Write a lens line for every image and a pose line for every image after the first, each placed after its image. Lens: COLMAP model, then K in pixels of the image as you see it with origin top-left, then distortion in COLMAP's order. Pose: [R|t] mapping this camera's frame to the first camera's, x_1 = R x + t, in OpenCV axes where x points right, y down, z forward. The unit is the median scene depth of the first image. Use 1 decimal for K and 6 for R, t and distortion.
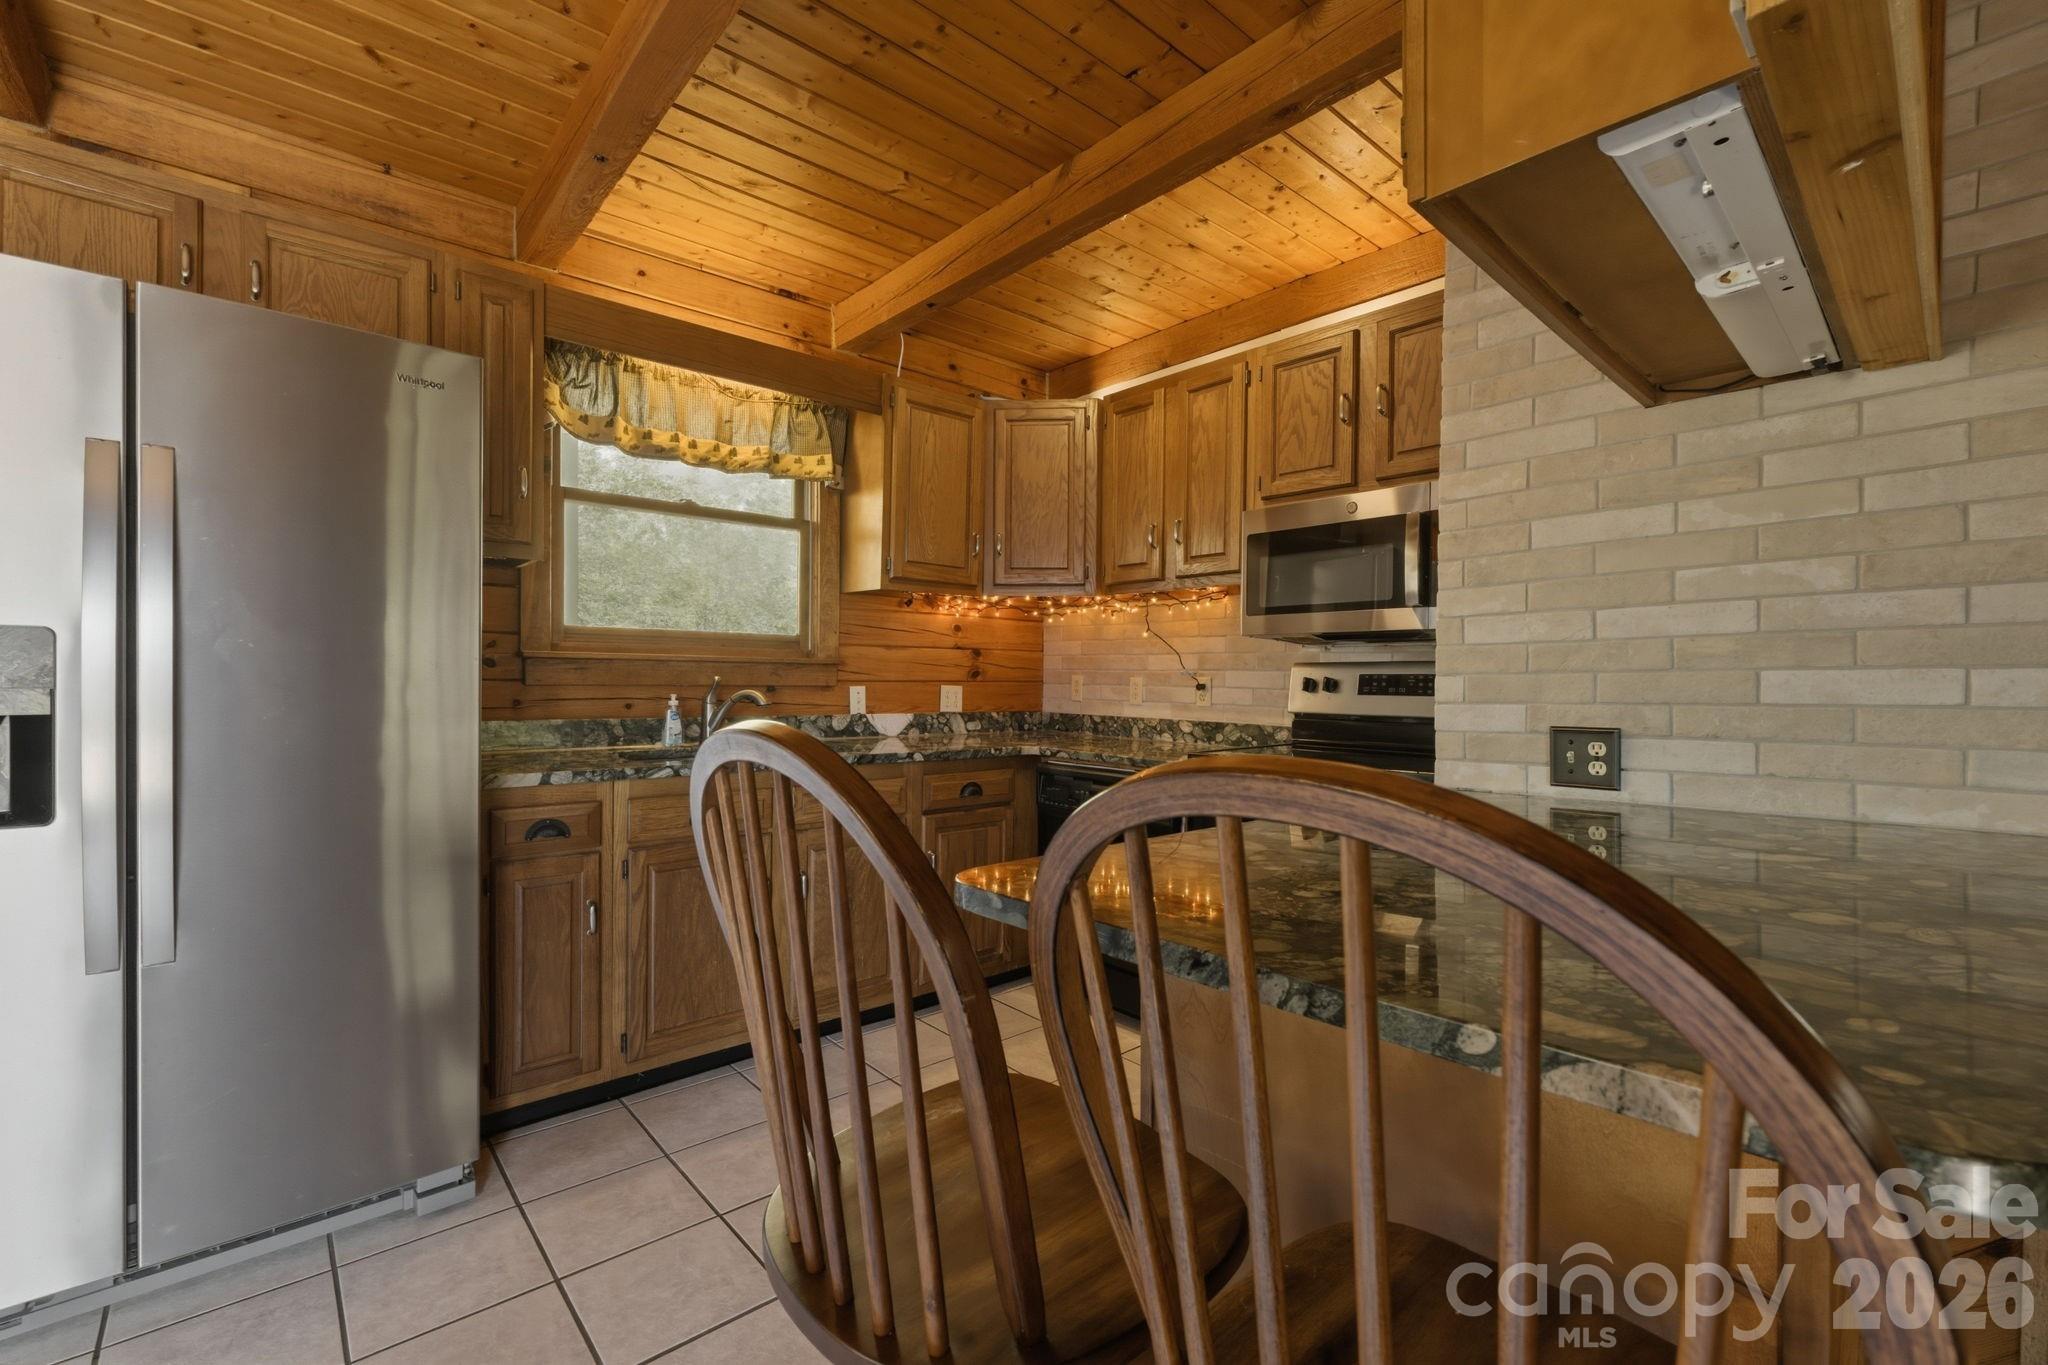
lens RADIAL K [[842.7, 0, 1013.8], [0, 842.7, 682.2], [0, 0, 1]] dist [-0.000409, 0.000468]
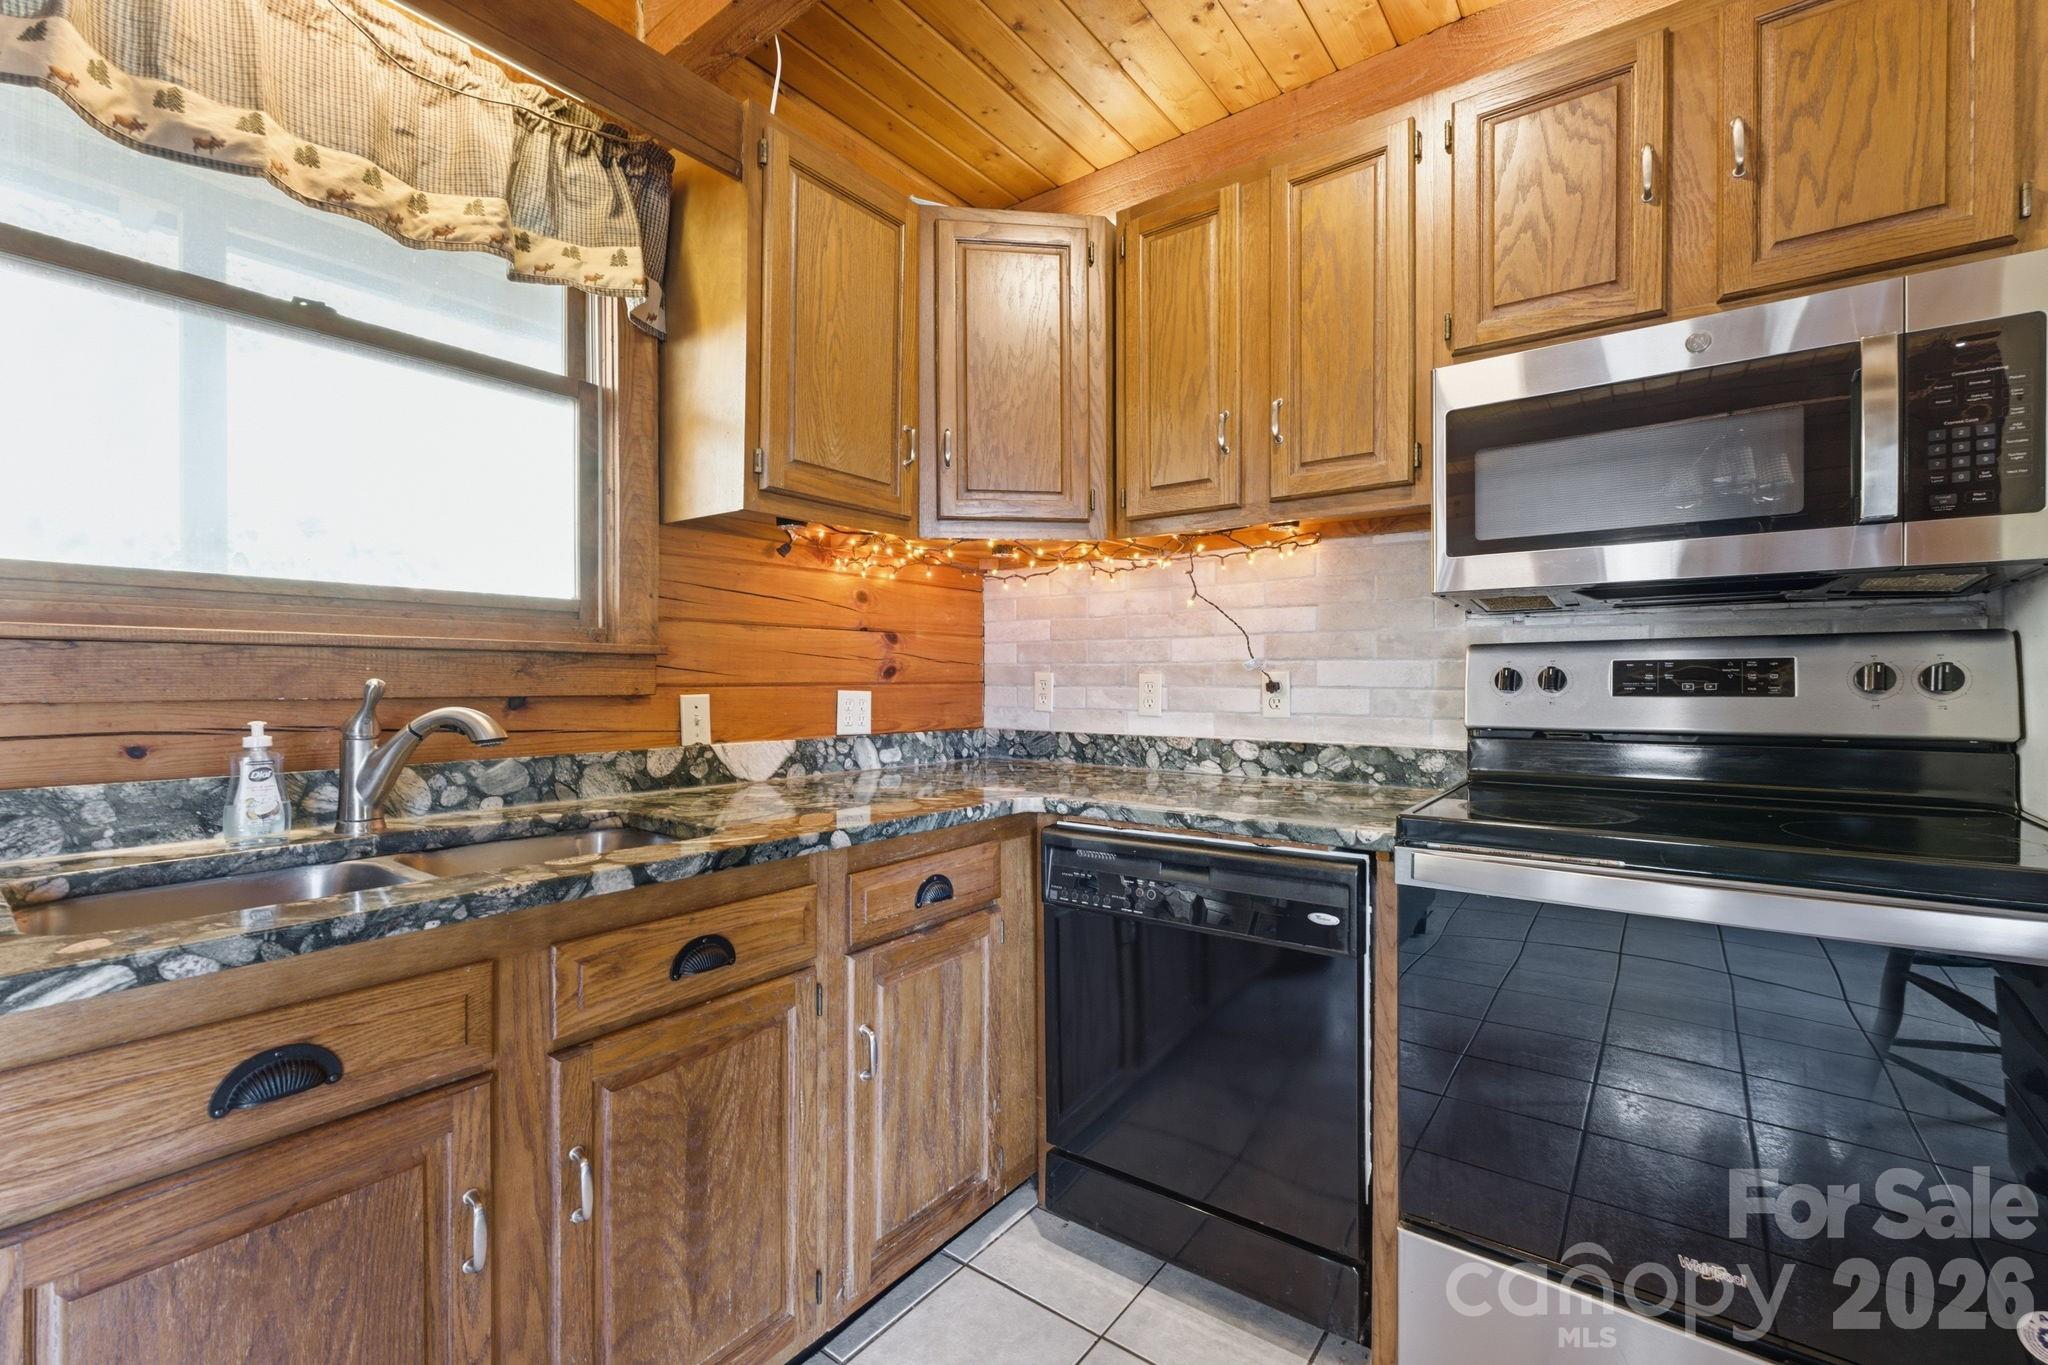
lens RADIAL K [[842.7, 0, 1013.3], [0, 842.7, 678.0], [0, 0, 1]] dist [-0.000409, 0.000468]
pose [[0.978349, -0.012715, 0.206570, -0.098261], [0.014318, 0.999878, -0.006270, 0.000284], [-0.206465, 0.009091, 0.978412, 0.429422]]
